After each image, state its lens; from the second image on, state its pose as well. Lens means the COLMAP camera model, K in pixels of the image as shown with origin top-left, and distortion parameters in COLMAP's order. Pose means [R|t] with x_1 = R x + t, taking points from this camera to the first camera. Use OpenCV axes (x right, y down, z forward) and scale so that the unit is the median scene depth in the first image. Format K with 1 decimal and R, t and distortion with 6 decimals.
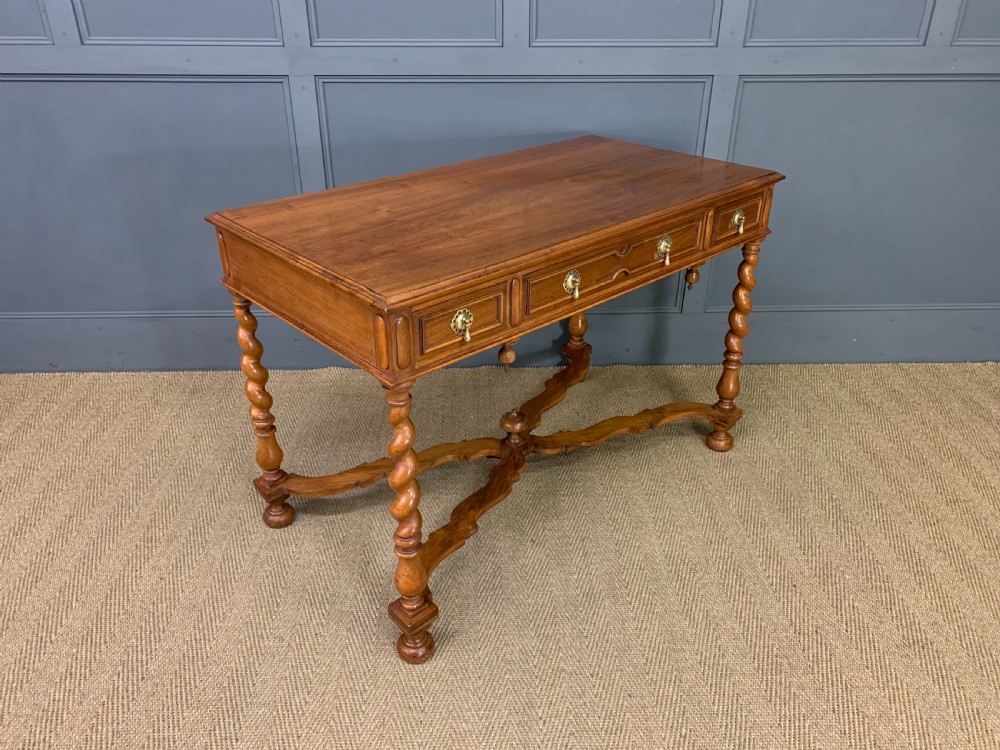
lens RADIAL K [[767.0, 0, 500.1], [0, 767.0, 371.1], [0, 0, 1]] dist [0.016841, -0.006490]
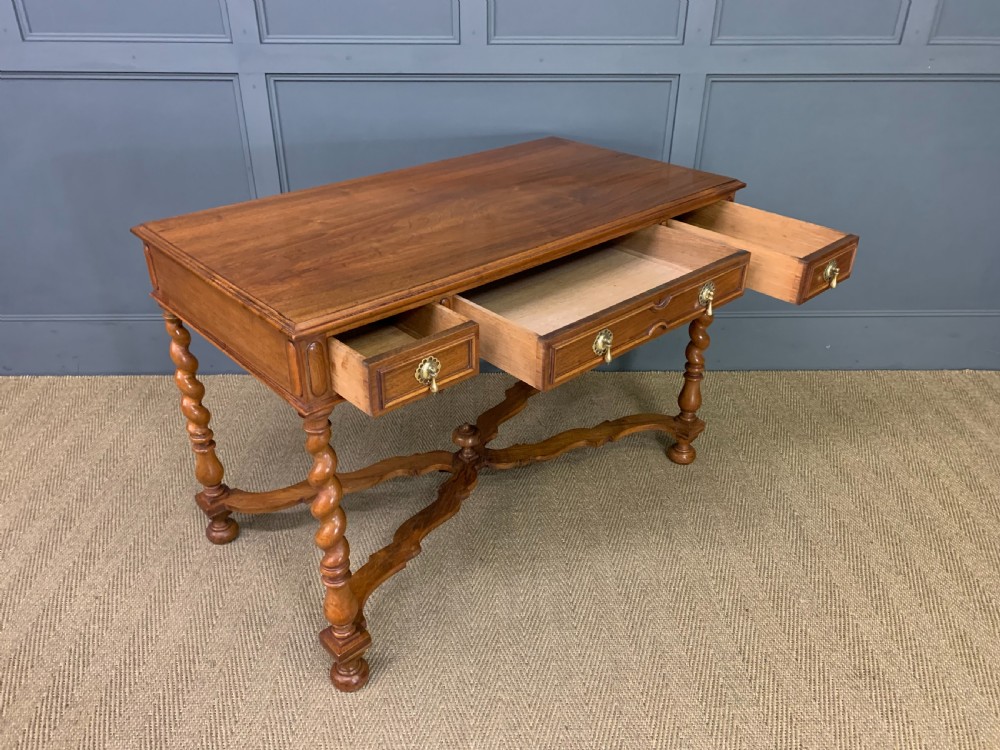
lens RADIAL K [[767.0, 0, 496.2], [0, 767.0, 375.8], [0, 0, 1]] dist [0.016841, -0.006490]
pose [[0.999963, 0.005531, -0.006545, 0.062744], [-0.005375, 0.999707, 0.023589, -0.032866], [0.006673, -0.023553, 0.999700, 0.031136]]
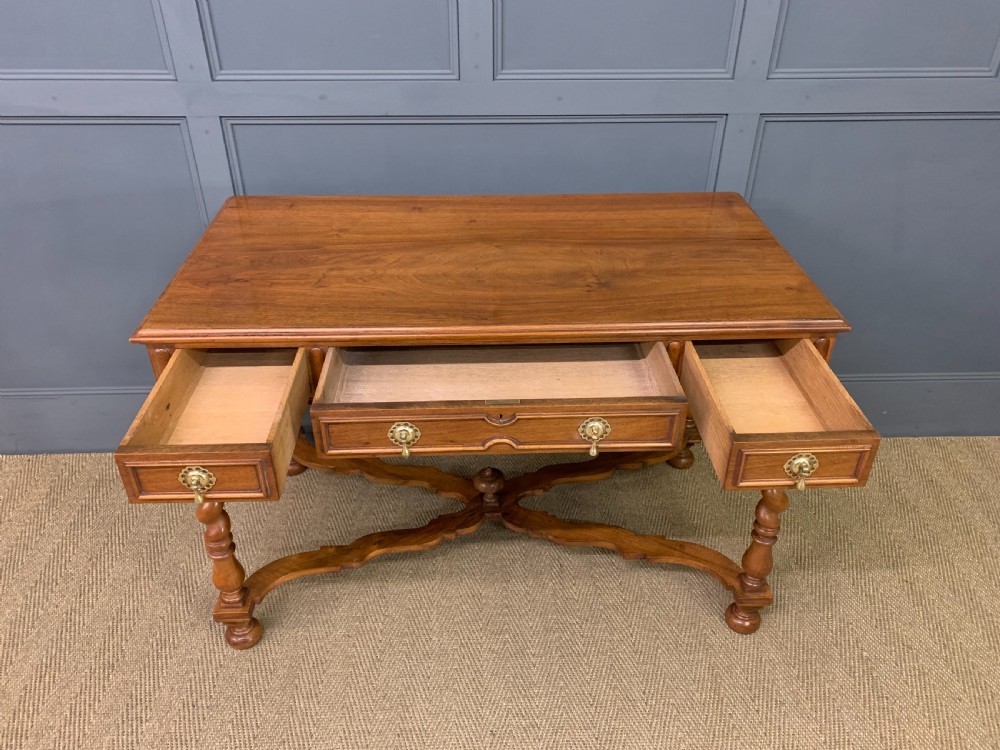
lens RADIAL K [[767.0, 0, 501.4], [0, 767.0, 368.7], [0, 0, 1]] dist [0.016841, -0.006490]
pose [[0.999982, -0.001545, 0.005722, 0.044756], [0.001060, 0.996490, 0.083703, -0.213572], [-0.005832, -0.083695, 0.996474, 0.216127]]
